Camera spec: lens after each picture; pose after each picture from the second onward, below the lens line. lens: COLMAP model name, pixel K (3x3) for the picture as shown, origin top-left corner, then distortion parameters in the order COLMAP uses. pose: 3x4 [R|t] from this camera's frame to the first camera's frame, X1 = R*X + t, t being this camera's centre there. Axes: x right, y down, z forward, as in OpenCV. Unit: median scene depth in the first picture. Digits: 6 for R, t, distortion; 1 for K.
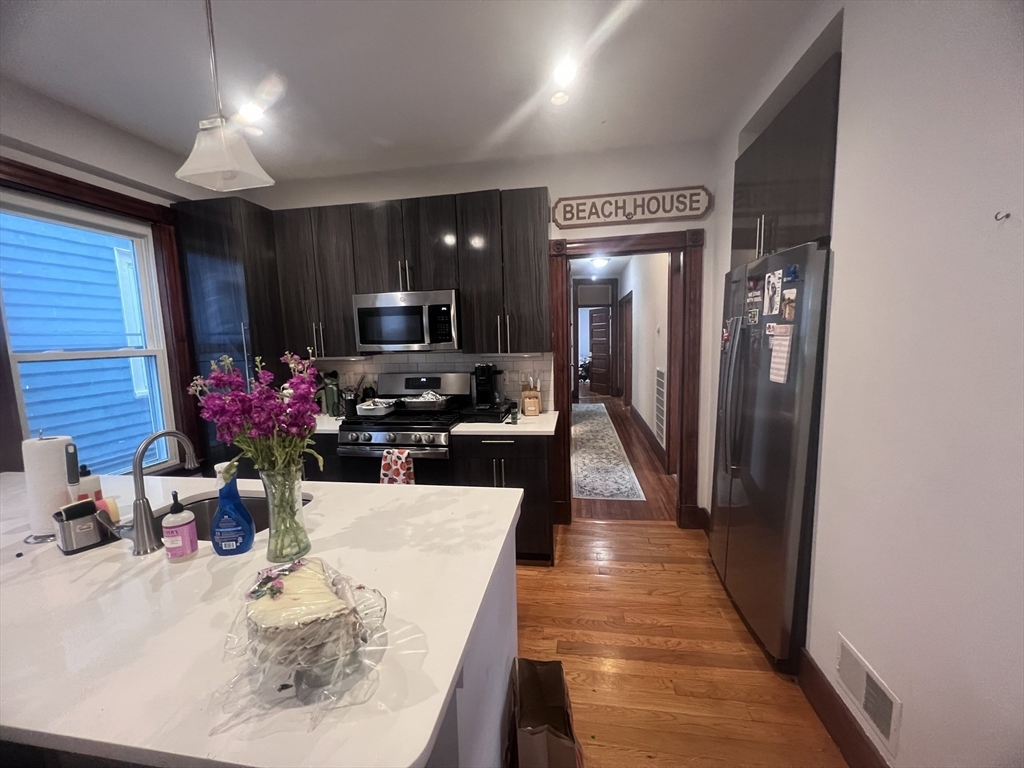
lens RADIAL K [[412.4, 0, 515.1], [0, 412.4, 384.6], [0, 0, 1]] dist [-0.001033, -0.000035]
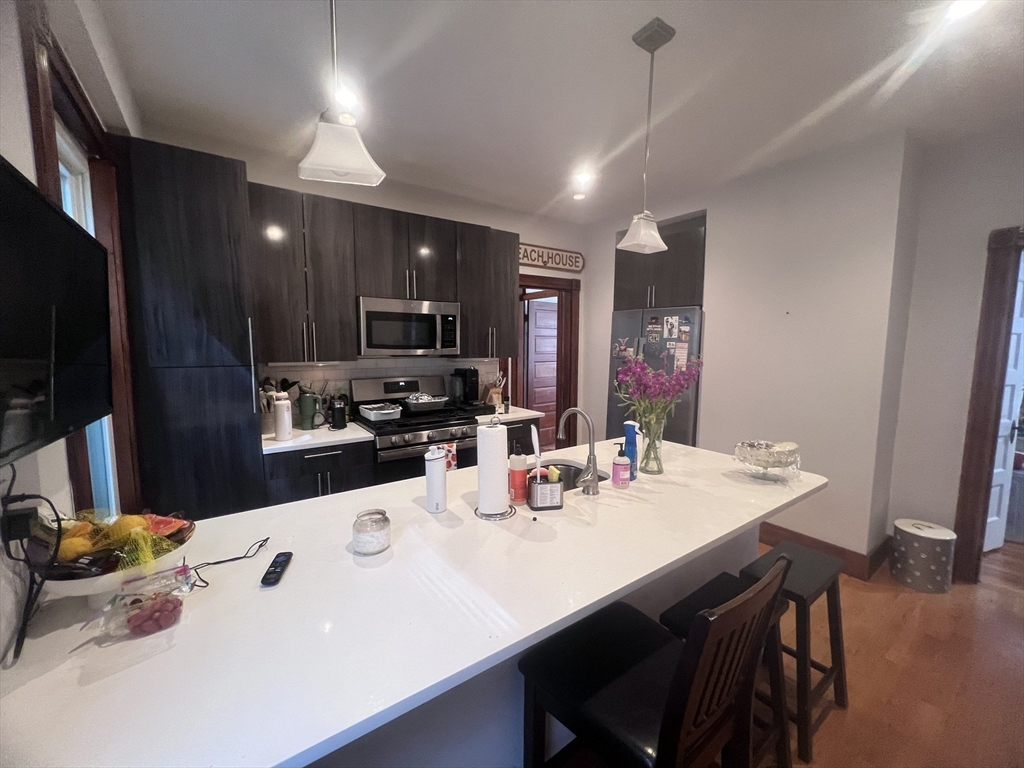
lens RADIAL K [[412.4, 0, 514.2], [0, 412.4, 384.0], [0, 0, 1]] dist [-0.001033, -0.000035]
pose [[0.712472, -0.037398, 0.700703, -0.851680], [0.058934, 0.998240, -0.006647, 0.014070], [-0.699221, 0.046031, 0.713422, 0.074924]]
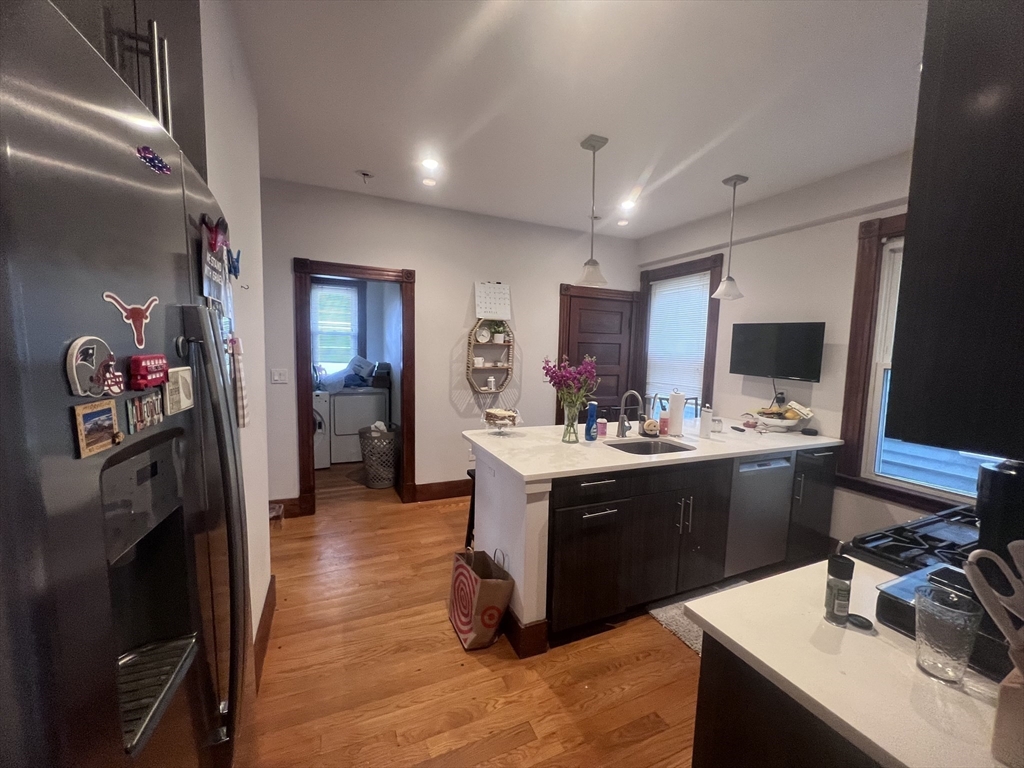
lens RADIAL K [[412.4, 0, 512.2], [0, 412.4, 385.2], [0, 0, 1]] dist [-0.001033, -0.000035]
pose [[-0.839492, 0.052895, -0.540791, 0.389208], [-0.068855, 0.976872, 0.202434, -0.140901], [0.538992, 0.207178, -0.816434, 1.077215]]
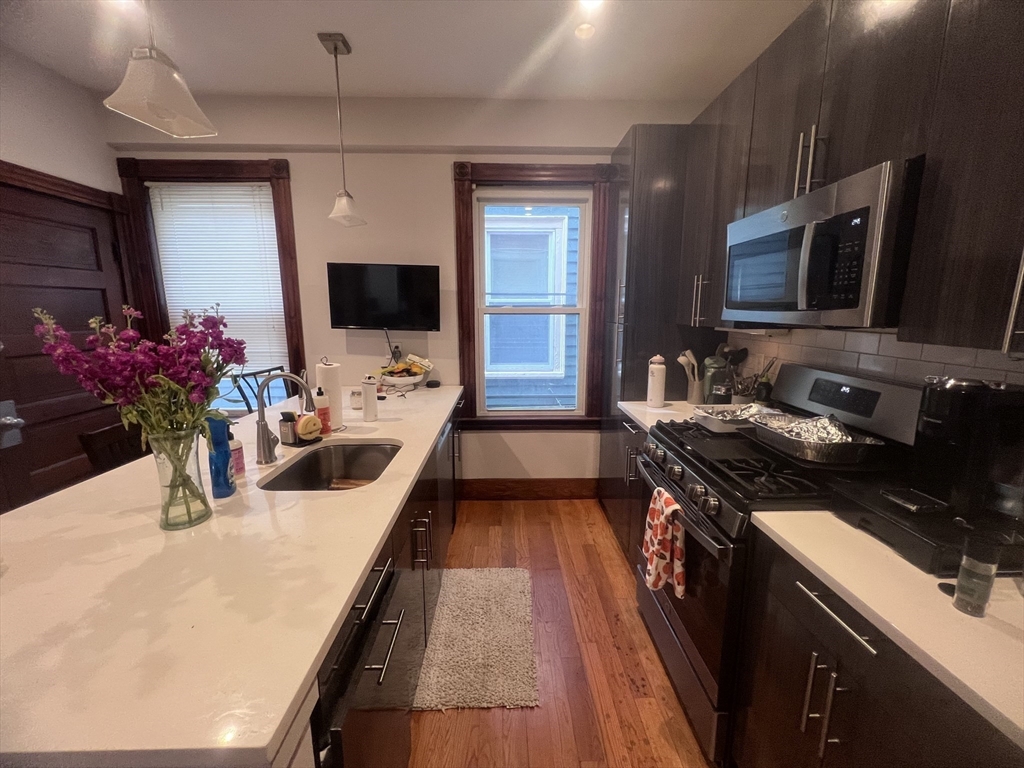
lens RADIAL K [[412.4, 0, 517.8], [0, 412.4, 384.7], [0, 0, 1]] dist [-0.001033, -0.000035]
pose [[0.181150, 0.203277, -0.962218, 0.178806], [-0.121323, 0.975551, 0.183253, -0.066102], [0.975943, 0.083543, 0.201383, 0.621662]]
